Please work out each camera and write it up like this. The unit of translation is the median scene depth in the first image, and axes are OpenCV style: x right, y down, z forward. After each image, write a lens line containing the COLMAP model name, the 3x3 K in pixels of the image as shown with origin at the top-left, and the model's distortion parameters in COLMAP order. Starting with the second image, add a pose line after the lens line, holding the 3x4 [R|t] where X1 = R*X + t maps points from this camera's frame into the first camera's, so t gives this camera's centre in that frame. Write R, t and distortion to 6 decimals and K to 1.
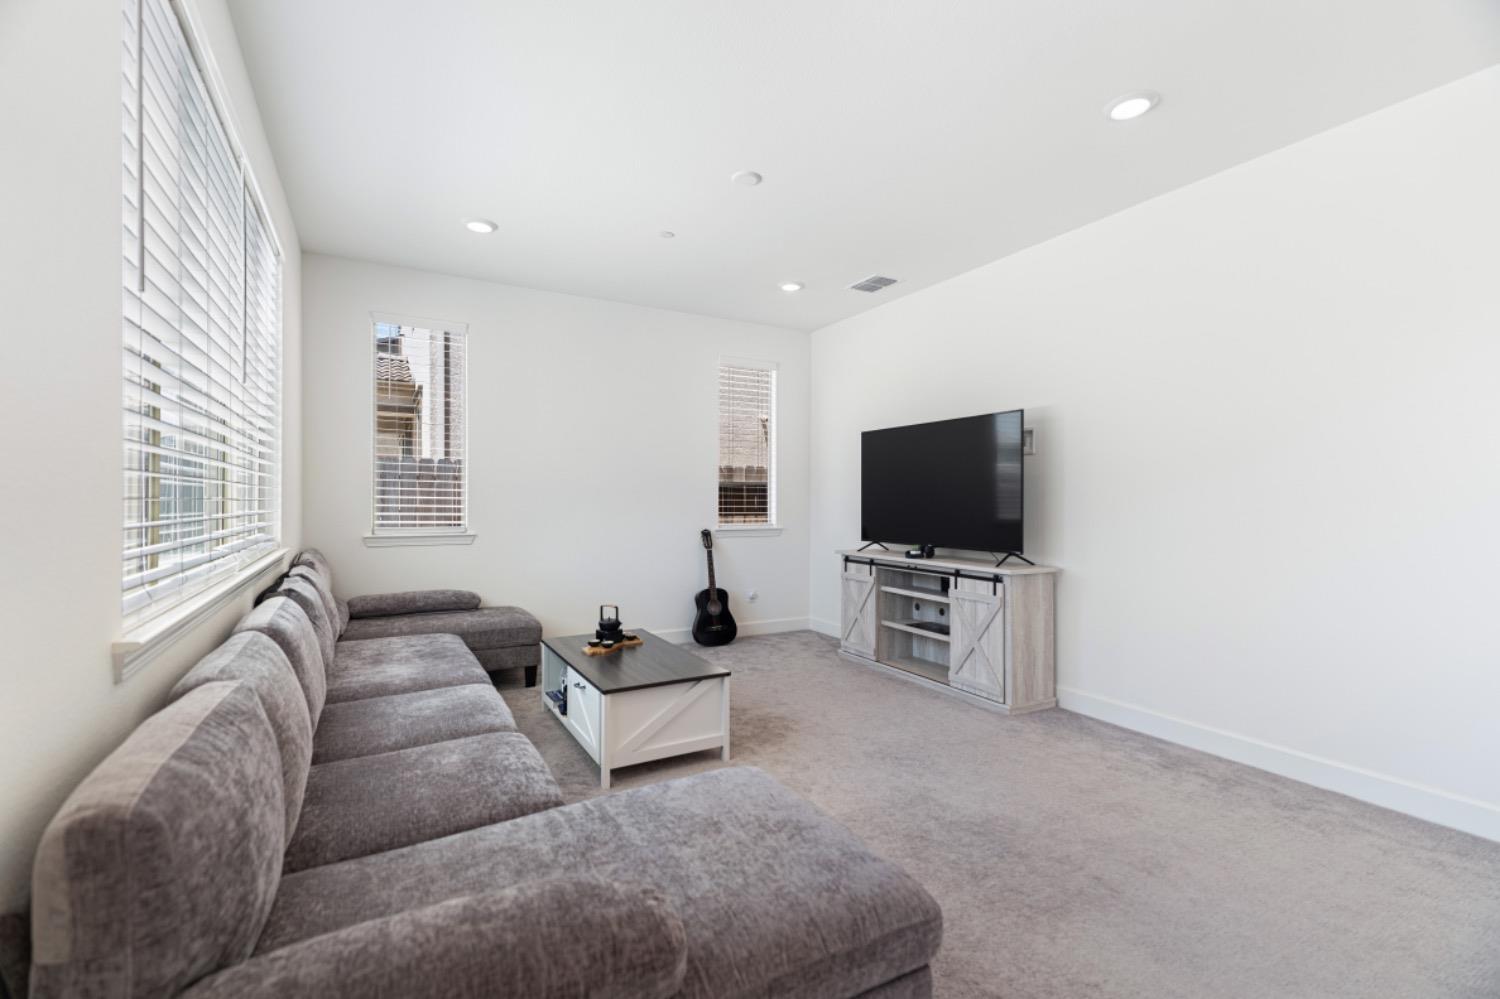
lens RADIAL K [[658.5, 0, 755.9], [0, 658.5, 494.3], [0, 0, 1]] dist [0.038343, 0.000012]
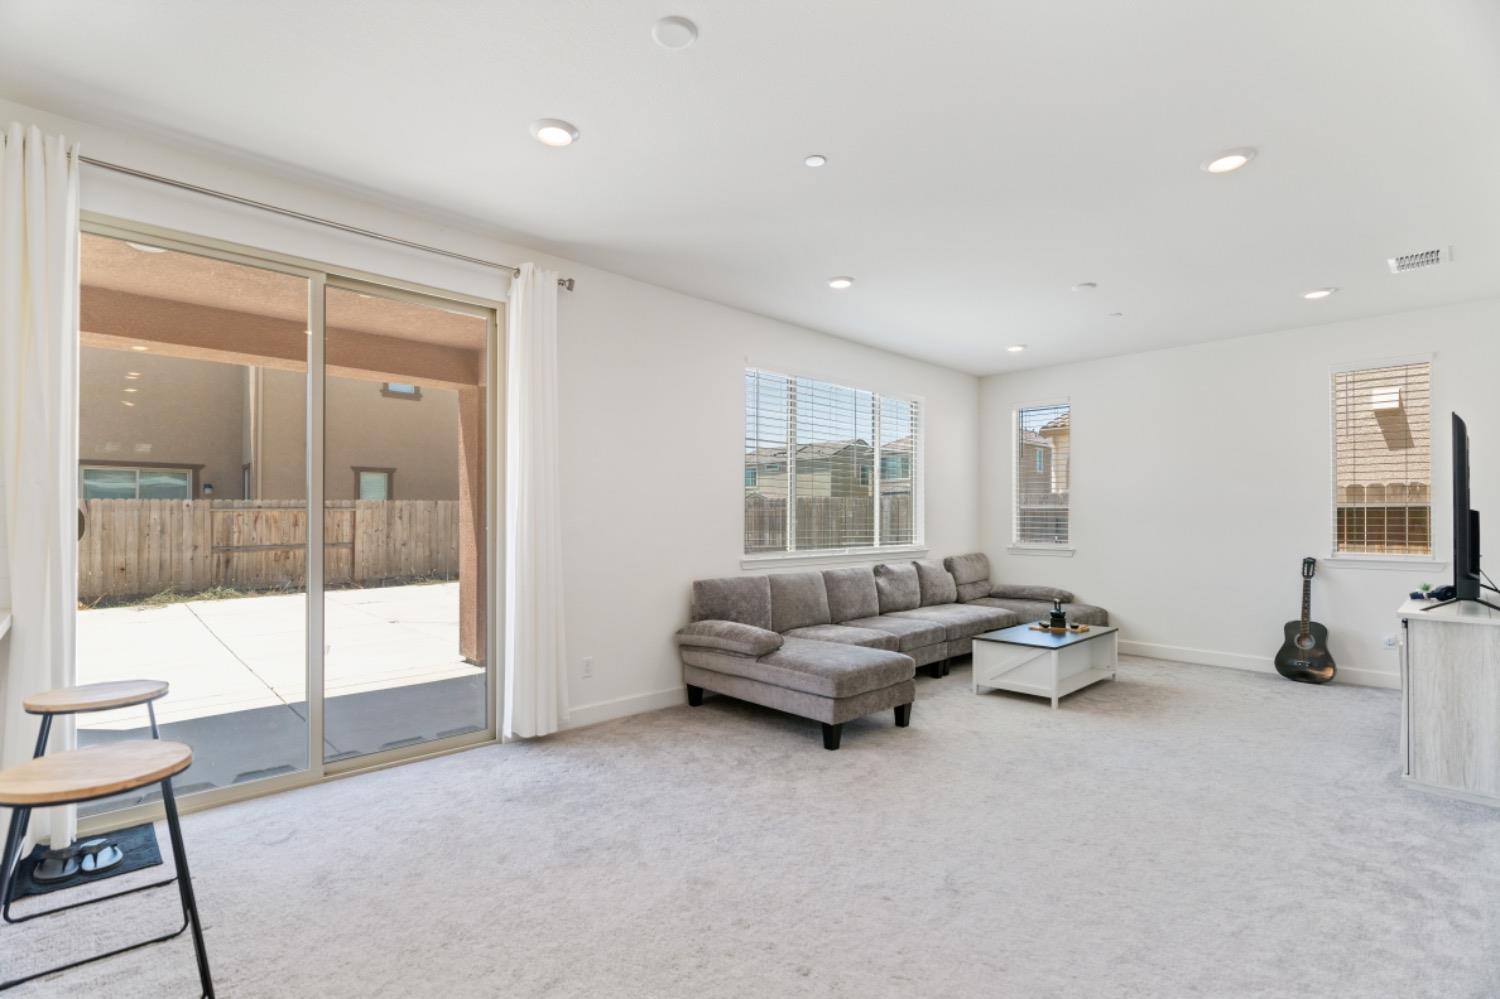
lens RADIAL K [[710.1, 0, 760.4], [0, 710.1, 505.3], [0, 0, 1]] dist [-0.000817, 0.000534]
pose [[0.265043, -0.022151, -0.963982, 0.940183], [0.007936, 0.999752, -0.020791, -0.007202], [0.964204, -0.002140, 0.265153, -0.010175]]
